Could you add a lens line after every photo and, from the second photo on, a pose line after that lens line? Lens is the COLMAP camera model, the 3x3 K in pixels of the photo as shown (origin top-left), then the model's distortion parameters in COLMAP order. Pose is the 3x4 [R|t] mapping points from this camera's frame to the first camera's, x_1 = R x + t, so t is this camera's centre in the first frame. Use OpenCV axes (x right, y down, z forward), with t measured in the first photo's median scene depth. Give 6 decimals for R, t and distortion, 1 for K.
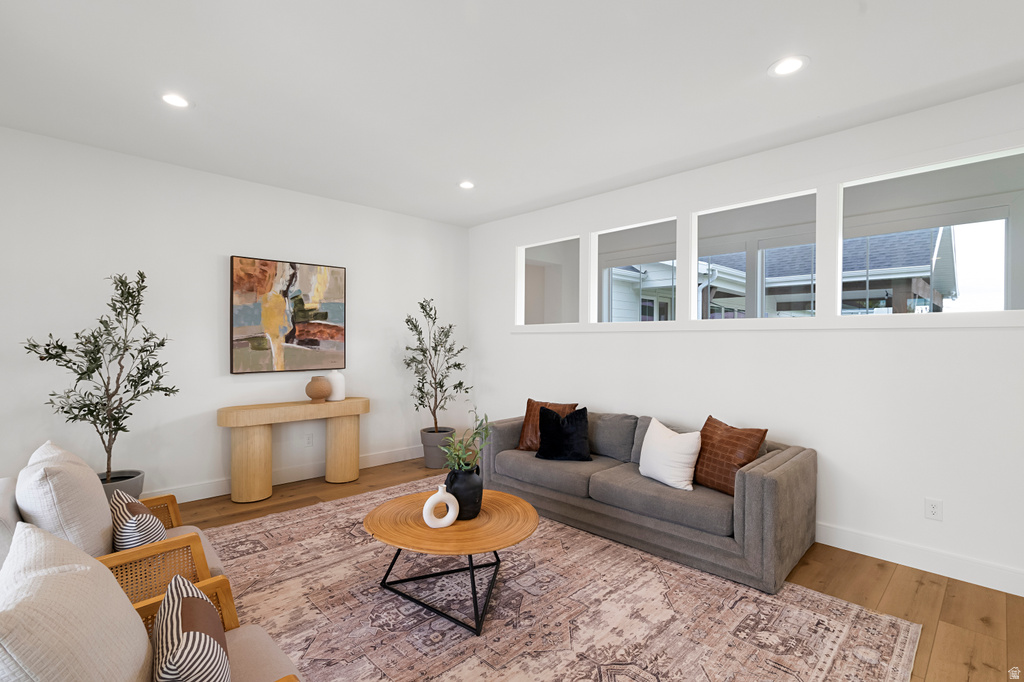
lens RADIAL K [[467.3, 0, 510.9], [0, 467.3, 339.9], [0, 0, 1]] dist [-0.011109, -0.000053]
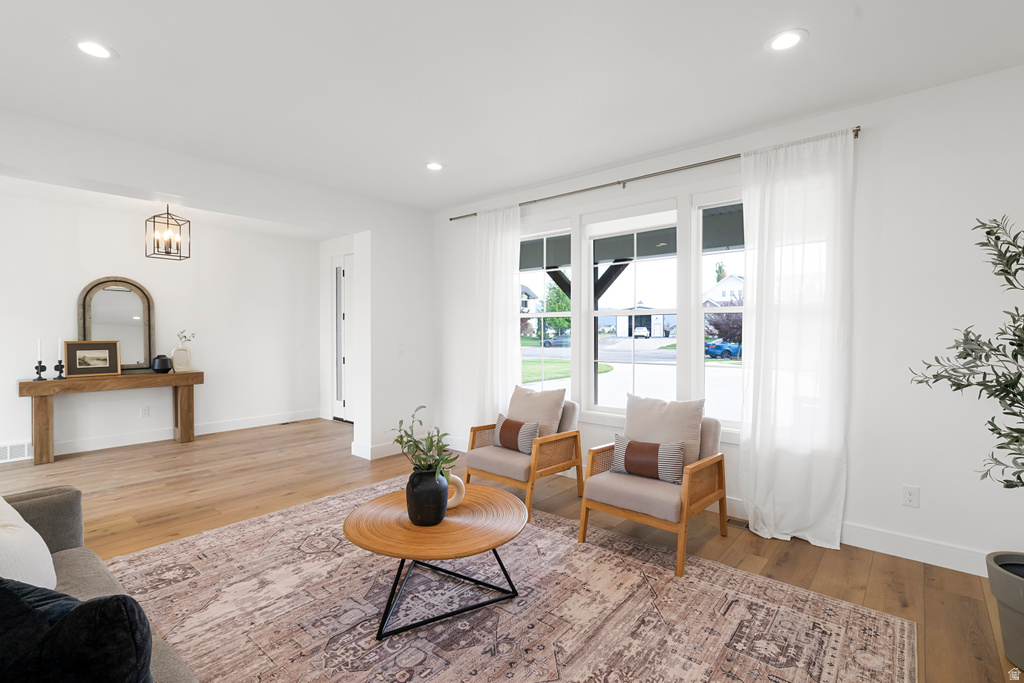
lens RADIAL K [[467.3, 0, 512.8], [0, 467.3, 342.1], [0, 0, 1]] dist [-0.011109, -0.000053]
pose [[-0.995320, -0.005326, -0.096488, -0.184910], [-0.007599, 0.999702, 0.023209, 0.000914], [0.096335, 0.023834, -0.995064, 1.985697]]
